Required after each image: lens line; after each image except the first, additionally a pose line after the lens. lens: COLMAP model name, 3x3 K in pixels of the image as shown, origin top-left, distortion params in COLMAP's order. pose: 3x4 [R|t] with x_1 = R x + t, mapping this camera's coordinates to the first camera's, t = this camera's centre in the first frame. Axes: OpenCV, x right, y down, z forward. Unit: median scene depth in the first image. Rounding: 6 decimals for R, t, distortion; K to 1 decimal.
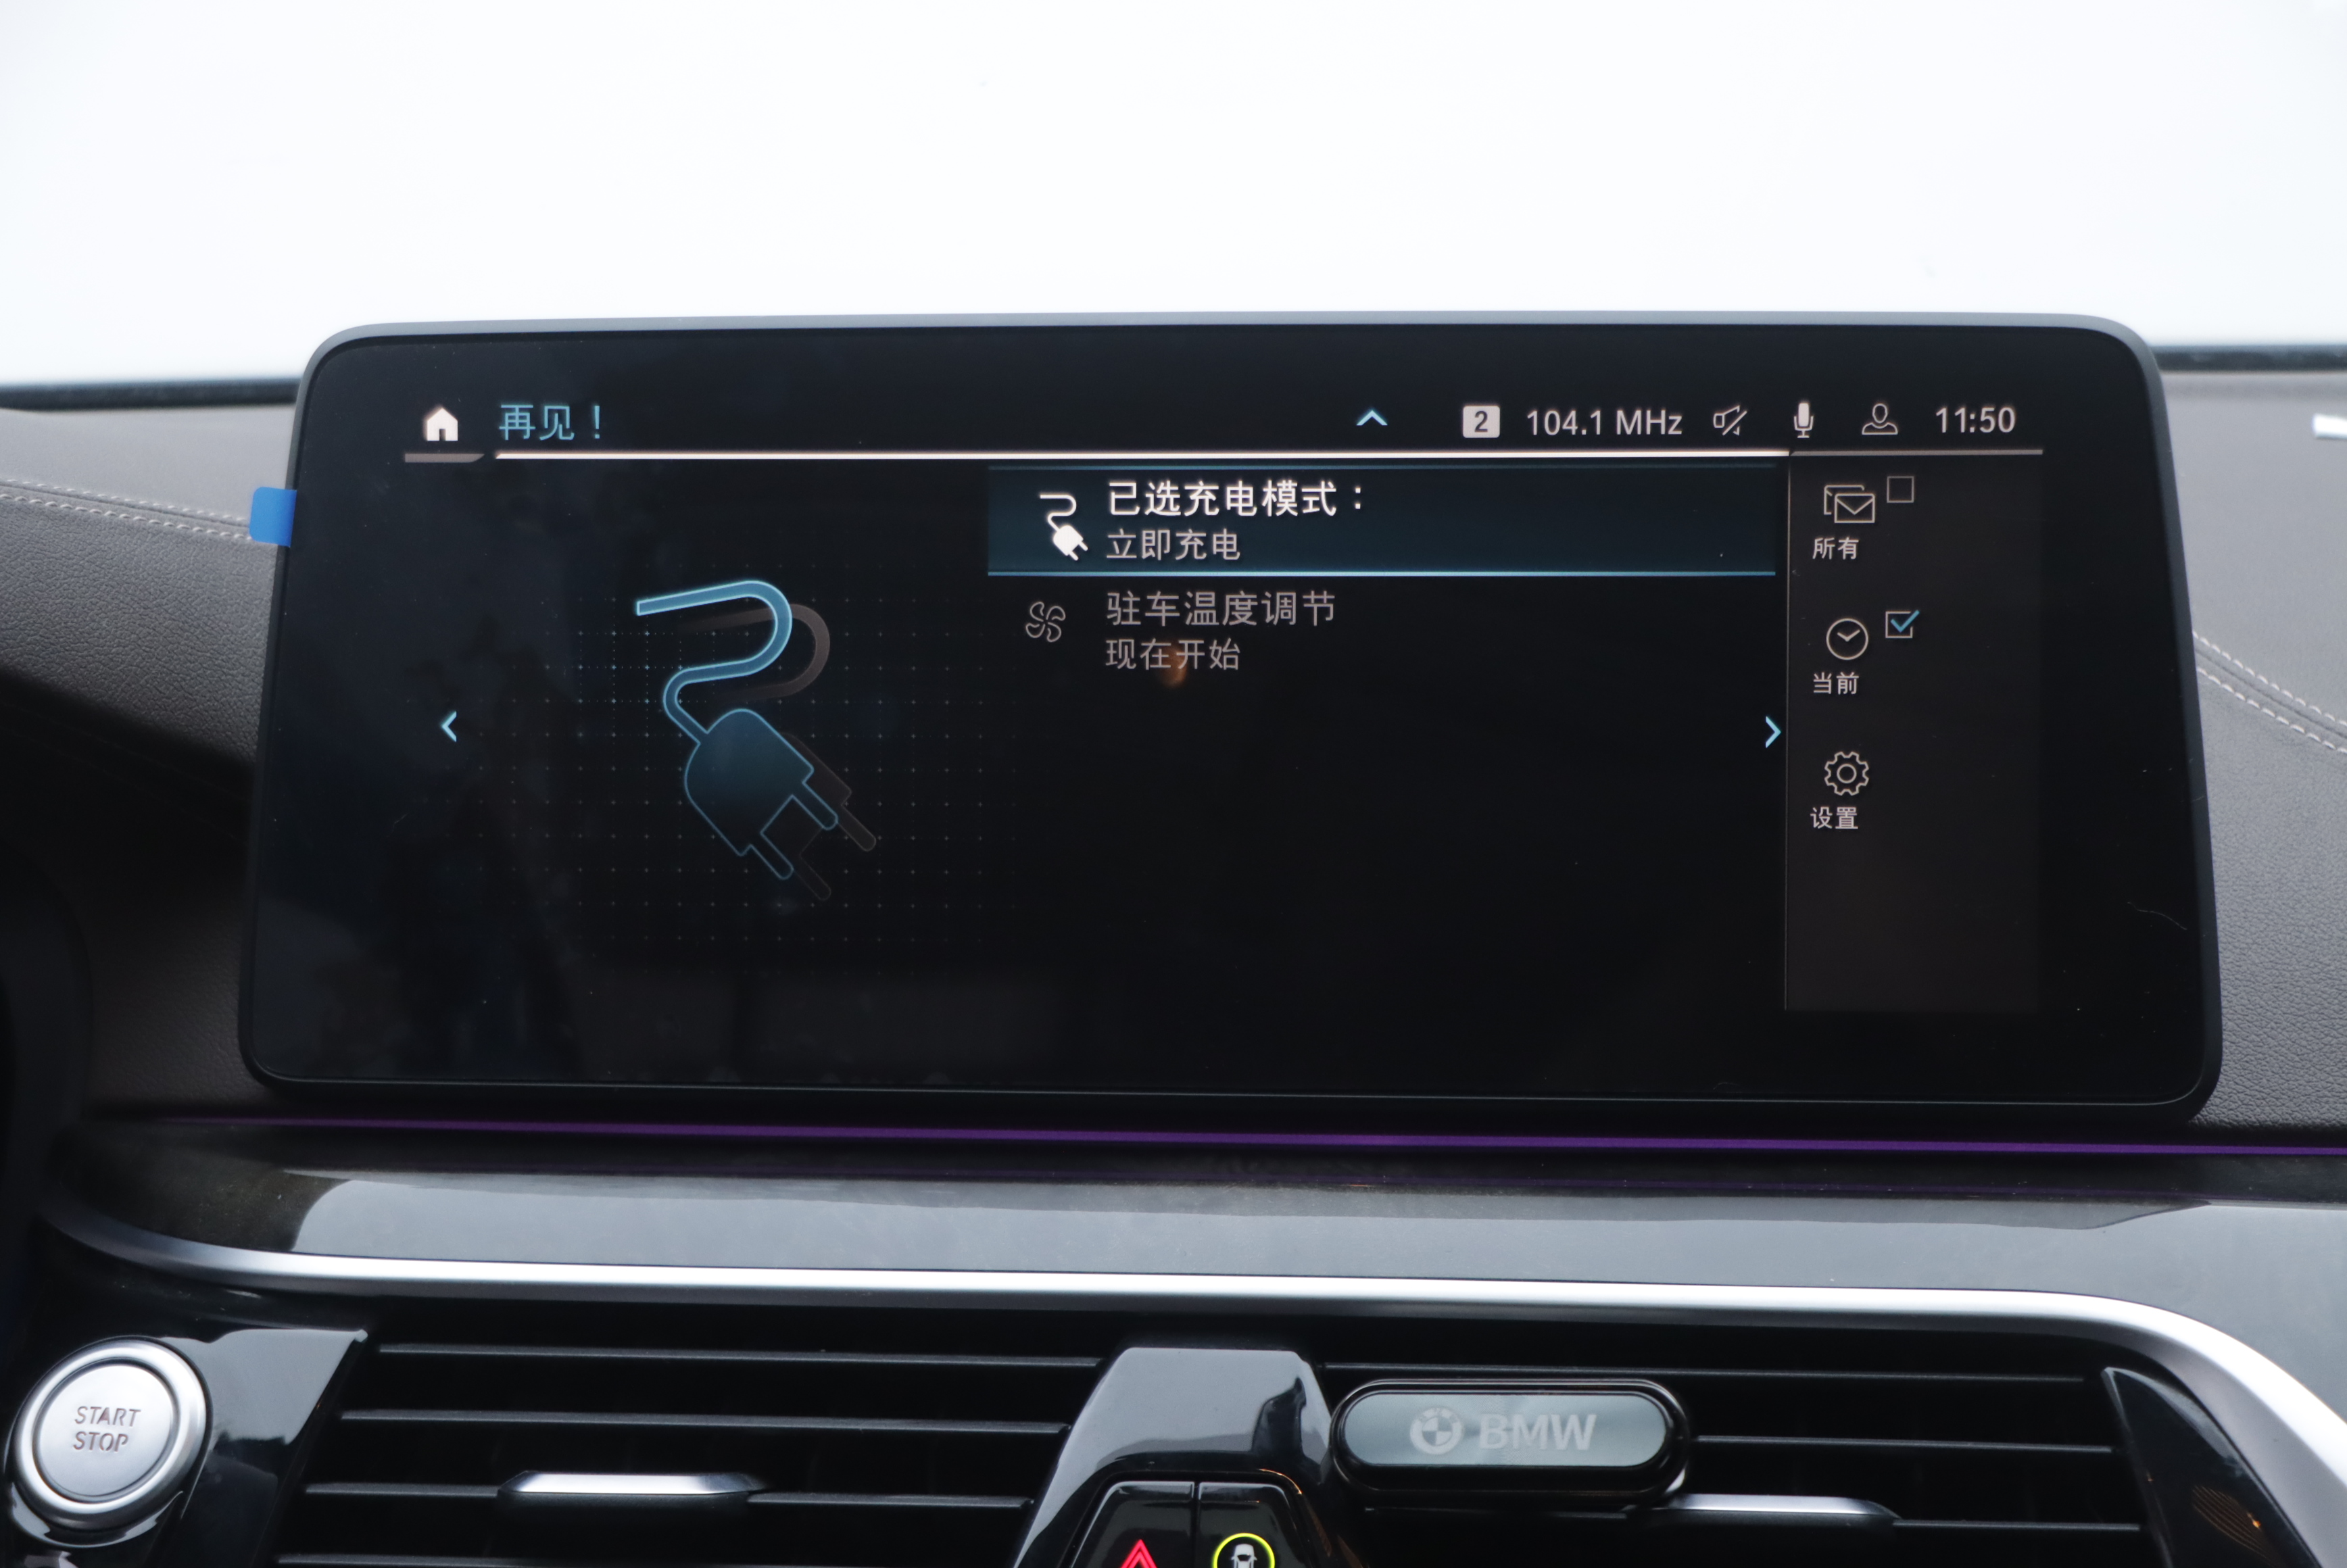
lens RADIAL K [[6221.8, 0, 1182.9], [0, 6221.8, 823.8], [0, 0, 1]] dist [0.344198, 0.193701]
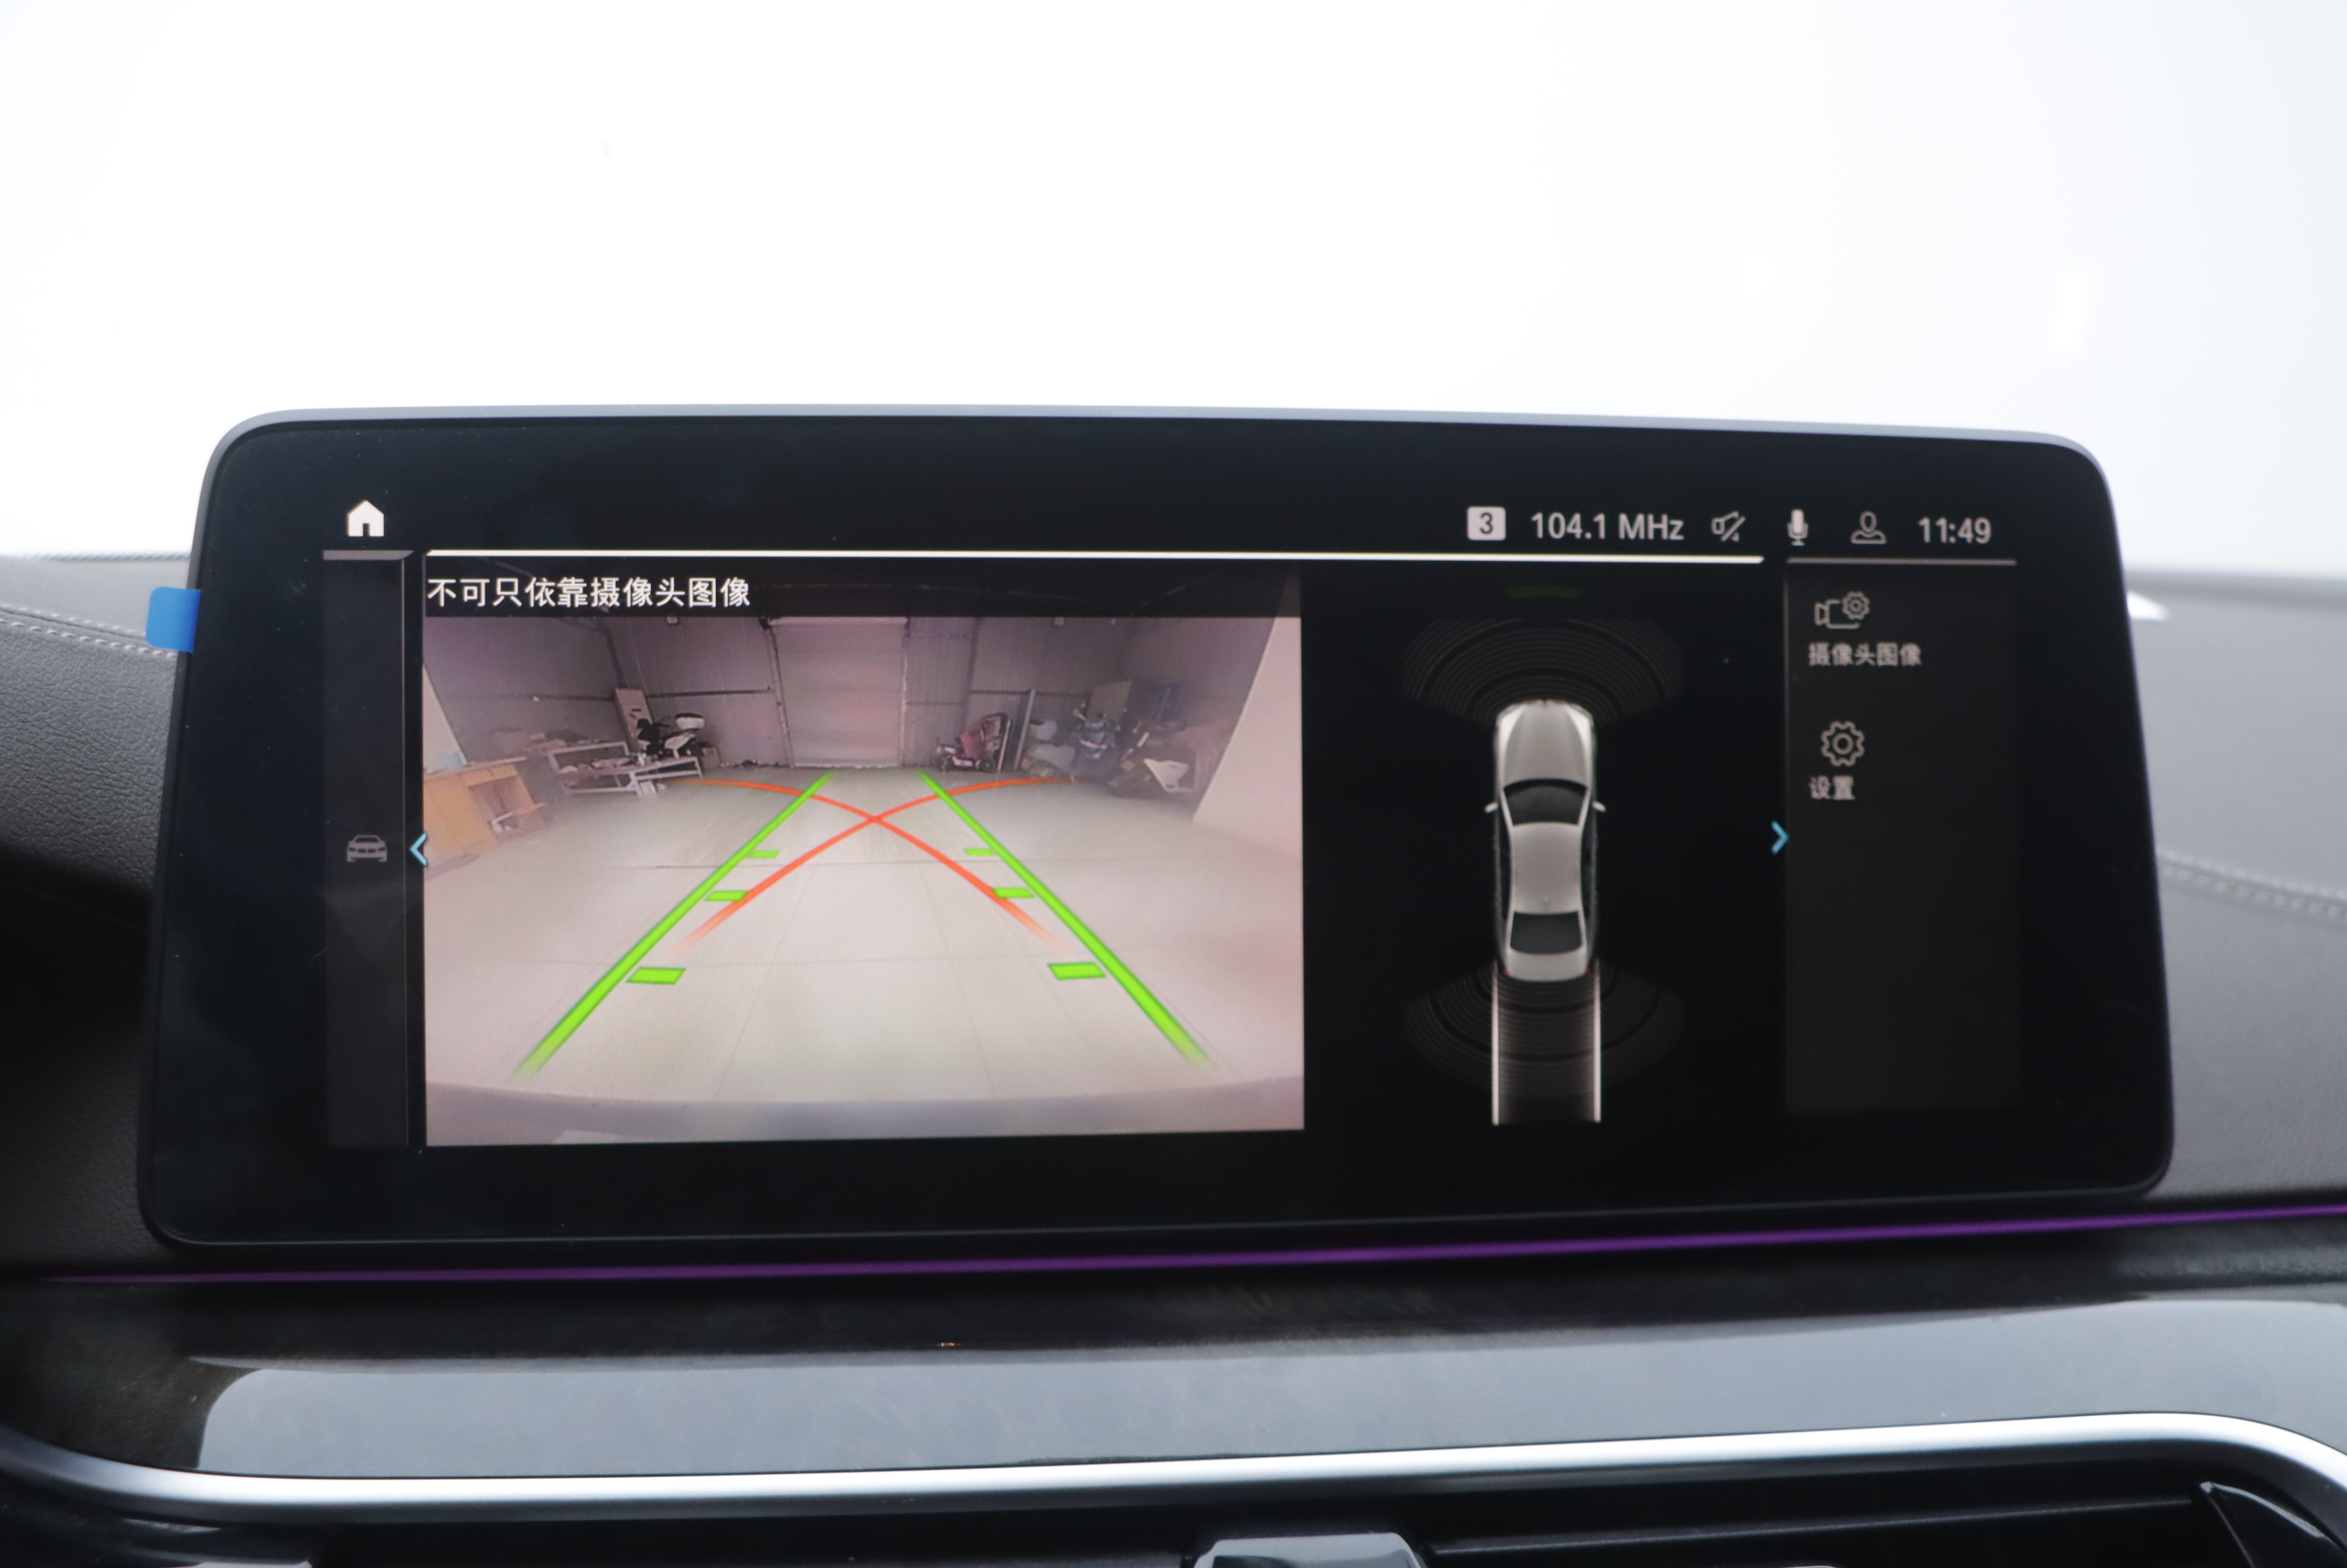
lens RADIAL K [[2335.1, 0, 1113.8], [0, 2335.1, 794.6], [0, 0, 1]] dist [-0.057635, -0.015929]
pose [[0.964356, -0.010881, 0.264383, -0.106579], [0.014723, 0.999813, -0.012556, -0.018475], [-0.264197, 0.016001, 0.964336, 0.669141]]
